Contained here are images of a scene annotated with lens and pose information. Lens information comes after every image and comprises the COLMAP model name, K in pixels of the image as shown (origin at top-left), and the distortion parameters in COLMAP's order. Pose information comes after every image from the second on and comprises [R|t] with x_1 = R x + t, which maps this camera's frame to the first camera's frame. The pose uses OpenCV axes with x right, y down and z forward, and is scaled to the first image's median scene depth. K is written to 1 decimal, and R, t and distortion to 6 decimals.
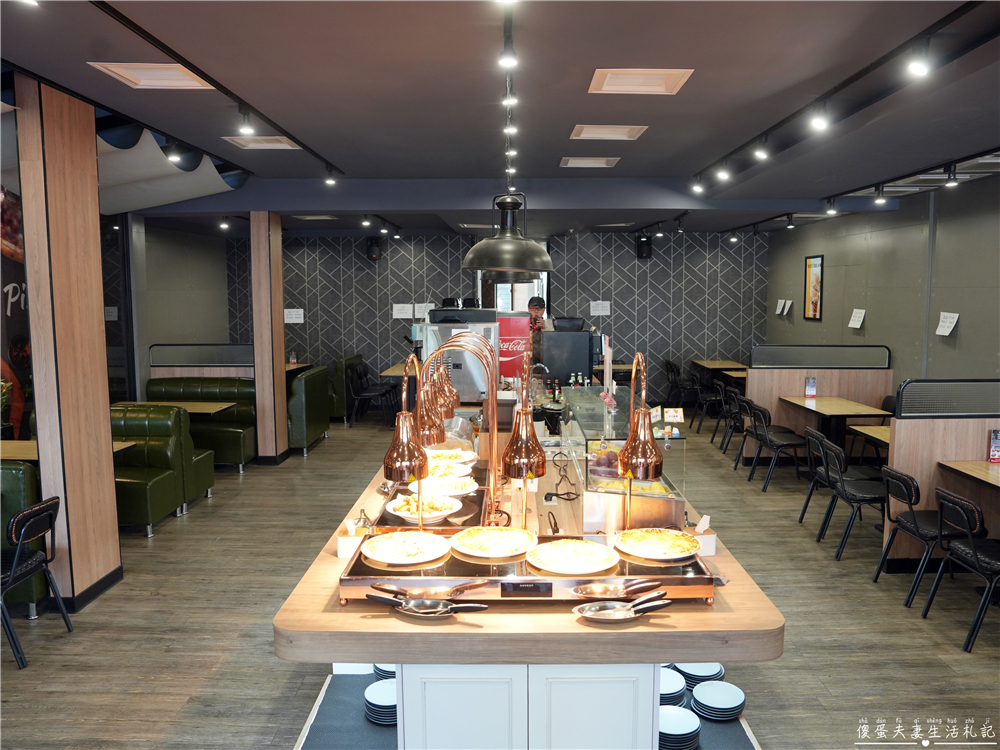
lens RADIAL K [[768.5, 0, 500.0], [0, 768.5, 375.0], [0, 0, 1]] dist [-0.075714, -0.000022]
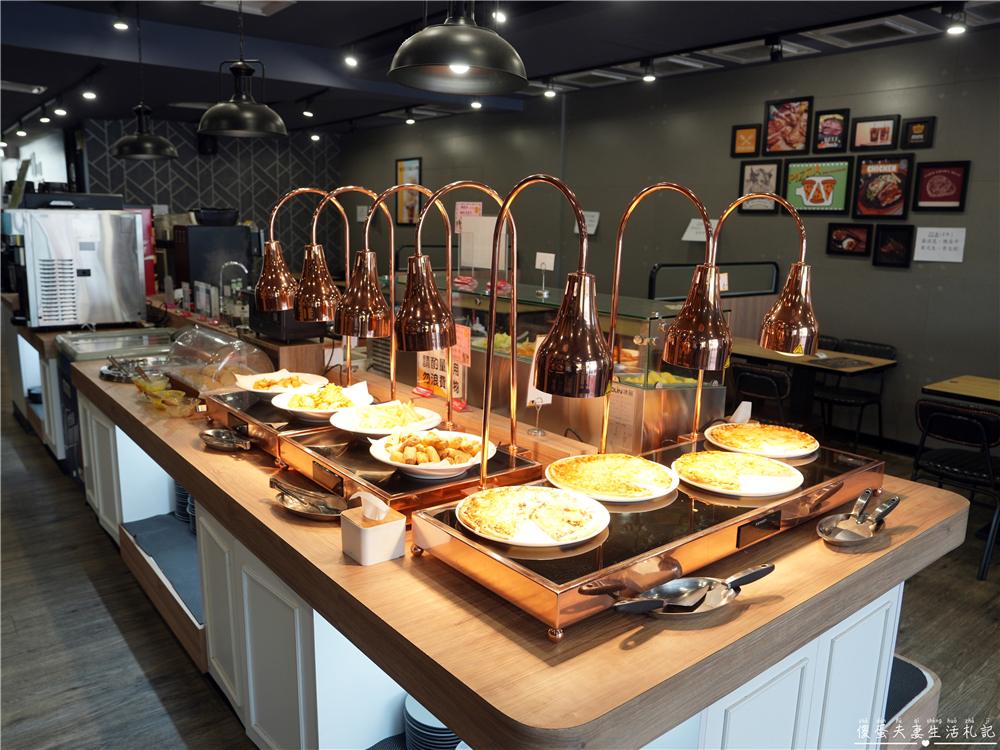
lens RADIAL K [[768.5, 0, 500.0], [0, 768.5, 375.0], [0, 0, 1]] dist [-0.075714, -0.000022]
pose [[0.766692, -0.106080, 0.633190, -0.188072], [0.045782, 0.992778, 0.110888, 0.019488], [-0.640380, -0.056028, 0.766012, 0.213838]]
